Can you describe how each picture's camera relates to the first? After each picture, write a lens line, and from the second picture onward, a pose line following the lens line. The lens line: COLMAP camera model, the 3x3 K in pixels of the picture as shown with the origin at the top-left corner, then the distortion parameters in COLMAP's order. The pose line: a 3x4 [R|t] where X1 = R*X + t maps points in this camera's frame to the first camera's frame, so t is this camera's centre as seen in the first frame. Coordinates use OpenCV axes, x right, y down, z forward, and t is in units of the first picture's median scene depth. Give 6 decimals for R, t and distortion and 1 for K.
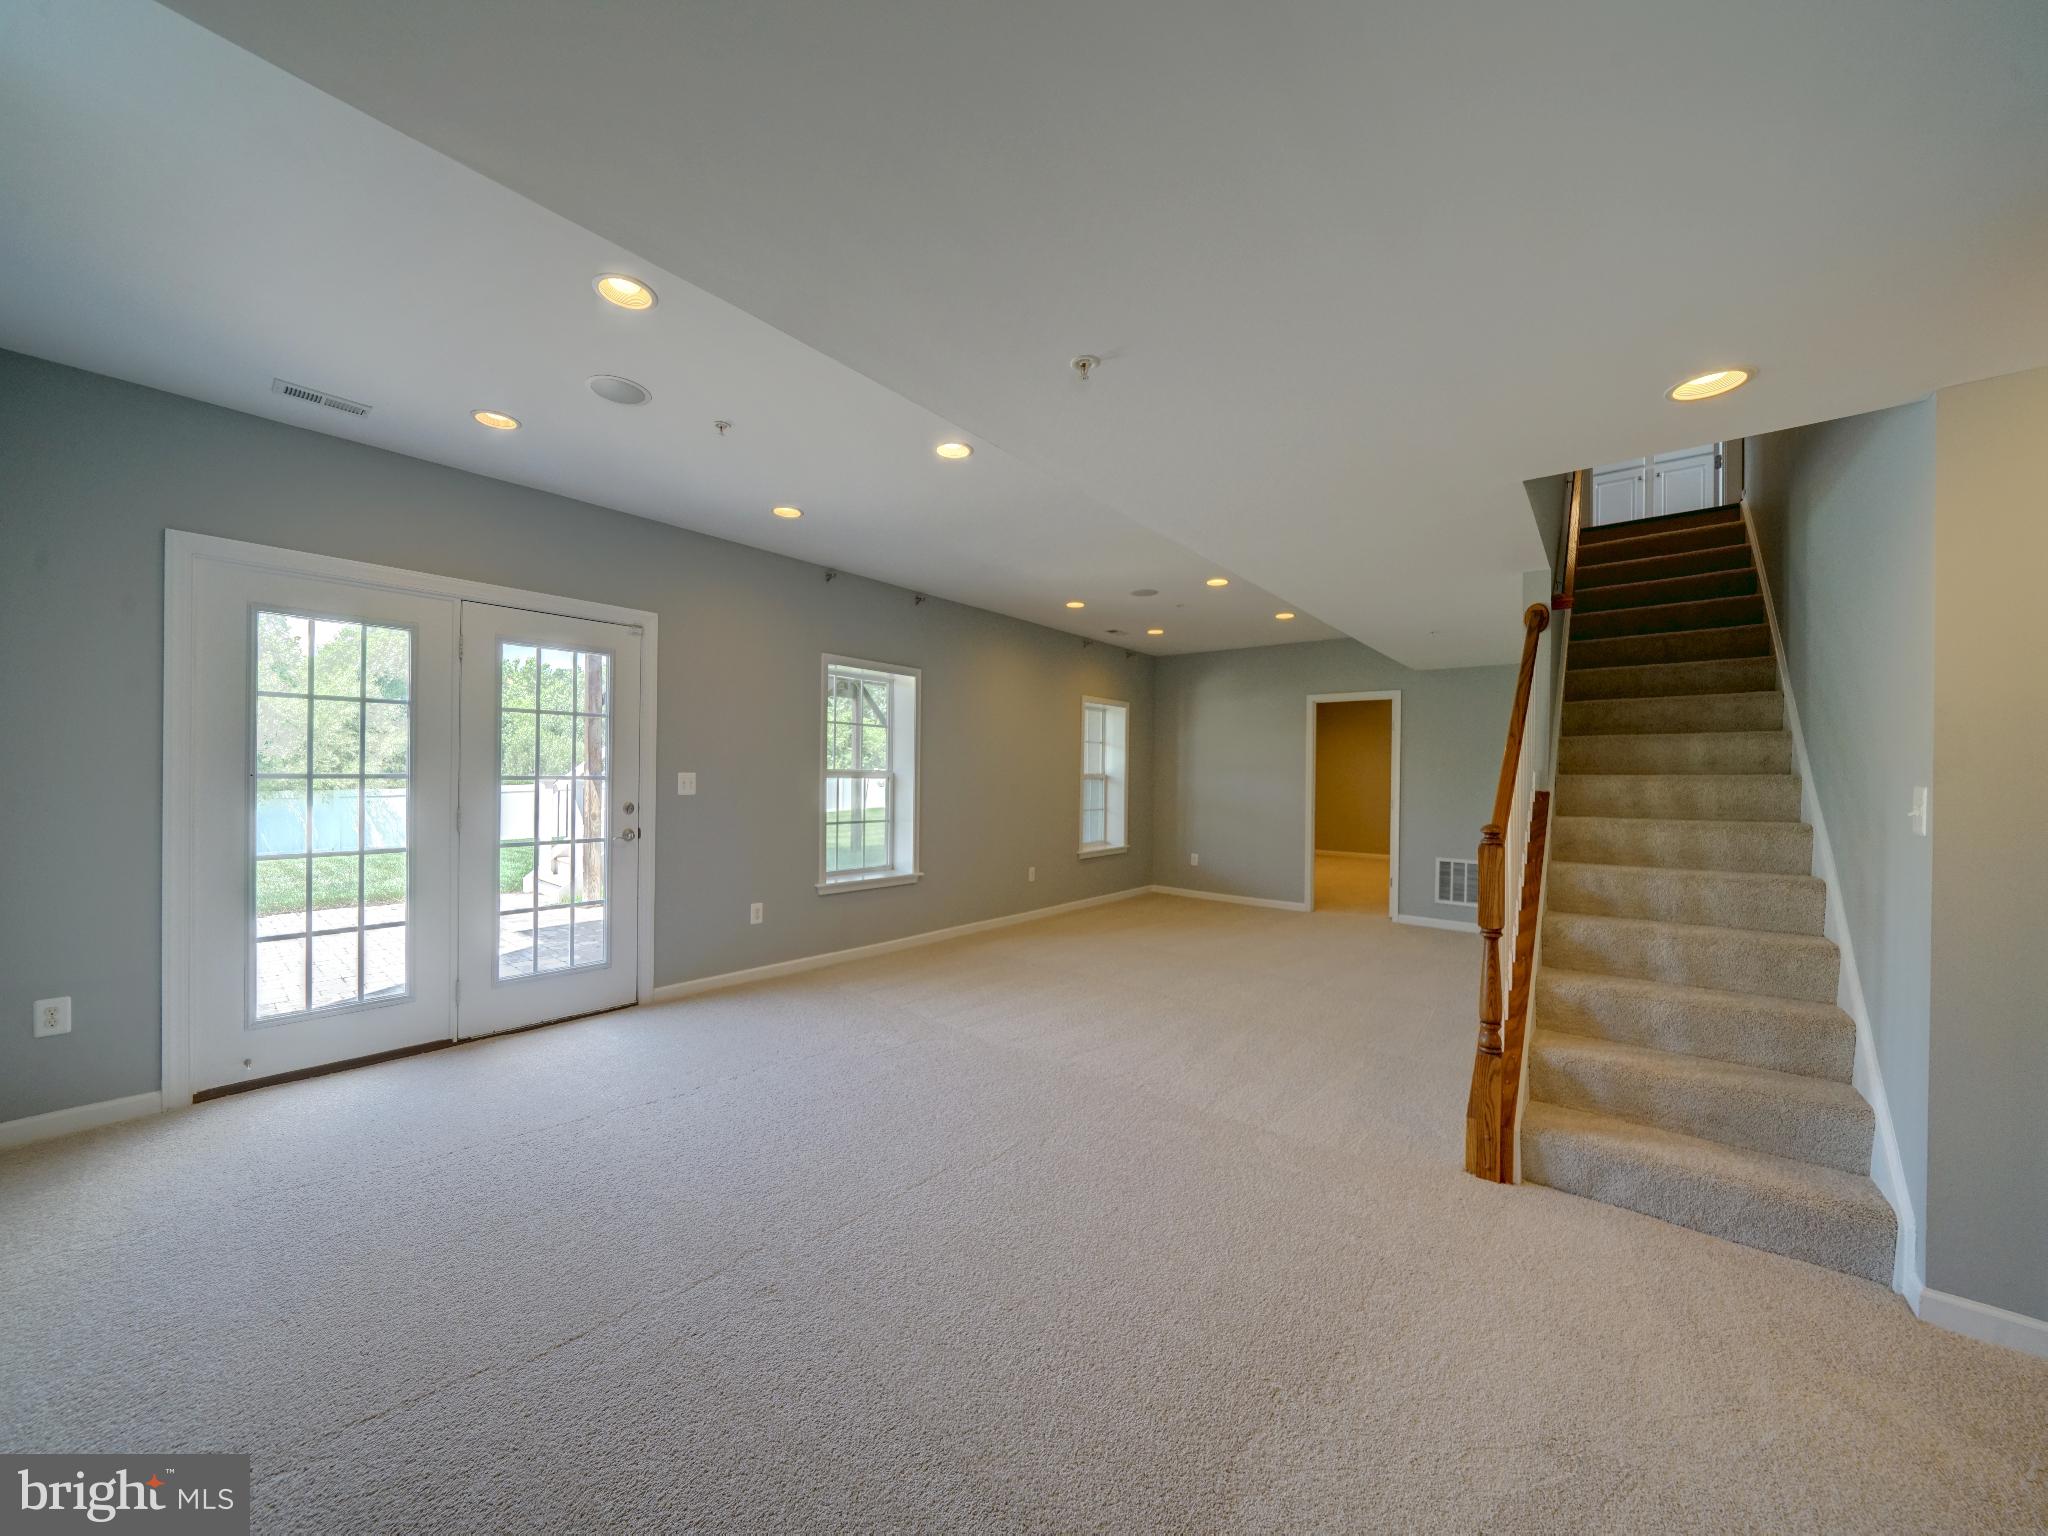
lens RADIAL K [[712.4, 0, 1012.1], [0, 712.4, 769.5], [0, 0, 1]] dist [-0.025714, 0.002850]
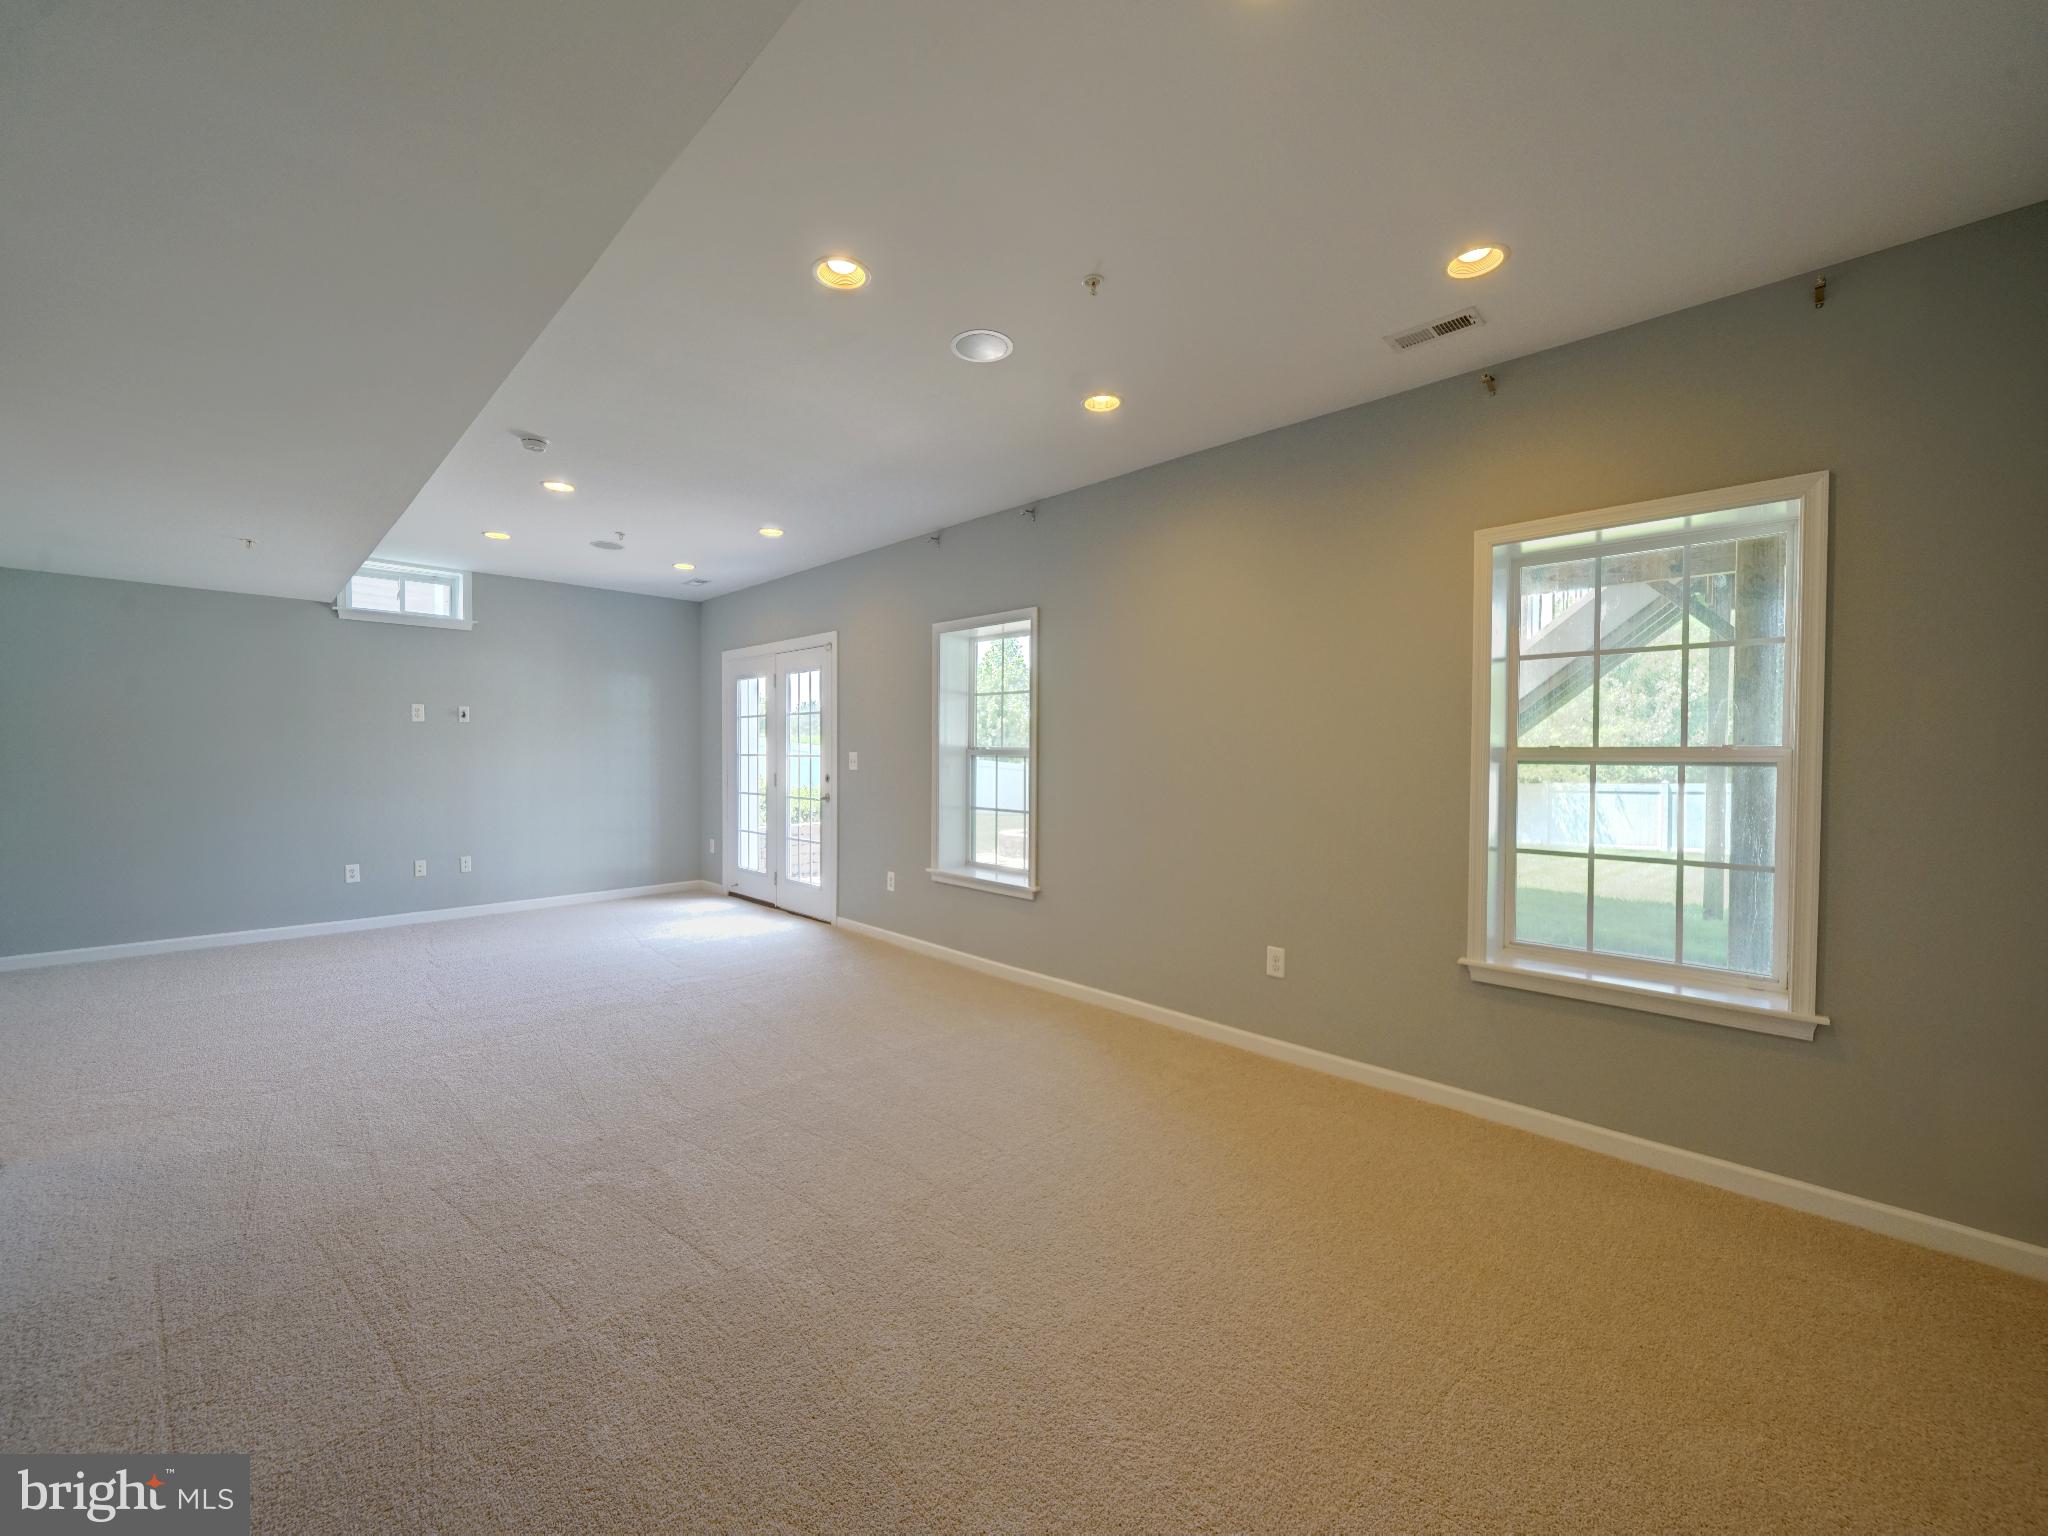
lens RADIAL K [[813.6, 0, 1021.9], [0, 813.6, 777.9], [0, 0, 1]] dist [-0.012309, 0.000099]
pose [[-0.081642, 0.021451, -0.996431, 0.766908], [0.003710, 0.999768, 0.021219, 0.015781], [0.996655, -0.001964, -0.081703, 1.156577]]
